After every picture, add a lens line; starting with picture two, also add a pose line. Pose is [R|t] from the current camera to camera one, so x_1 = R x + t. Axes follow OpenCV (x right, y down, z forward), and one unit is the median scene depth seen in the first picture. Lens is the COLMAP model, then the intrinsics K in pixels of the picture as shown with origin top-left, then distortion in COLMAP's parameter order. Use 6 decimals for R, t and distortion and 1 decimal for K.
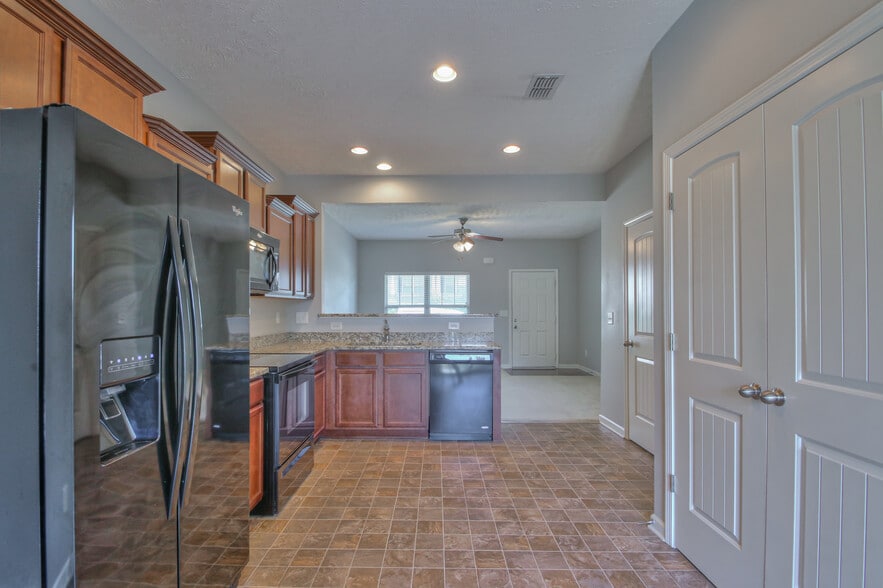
lens RADIAL K [[414.3, 0, 427.6], [0, 414.3, 303.6], [0, 0, 1]] dist [-0.022141, -0.003132]
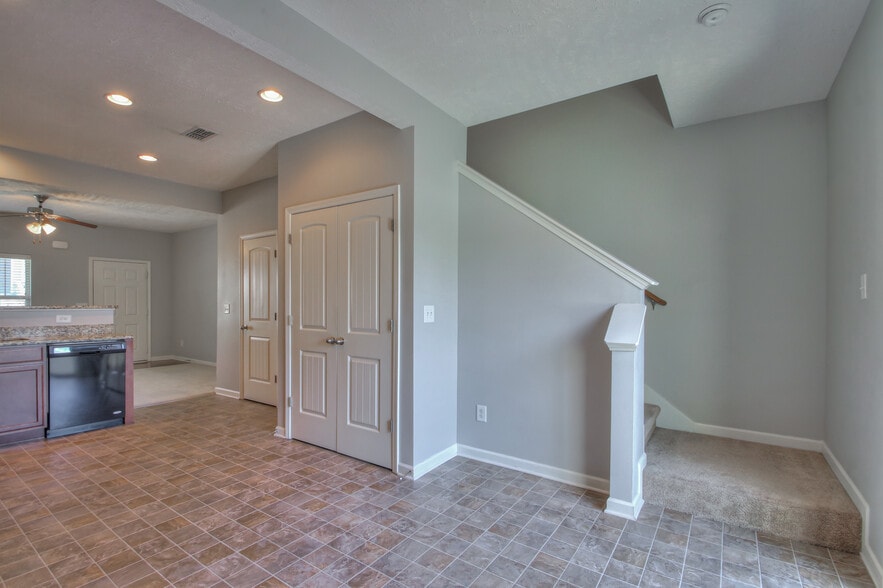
lens RADIAL K [[414.3, 0, 447.9], [0, 414.3, 309.0], [0, 0, 1]] dist [-0.022141, -0.003132]
pose [[0.533674, -0.011672, 0.845609, -0.258012], [-0.013918, 0.999648, 0.022581, -0.001883], [-0.845575, -0.023820, 0.533324, -0.243687]]
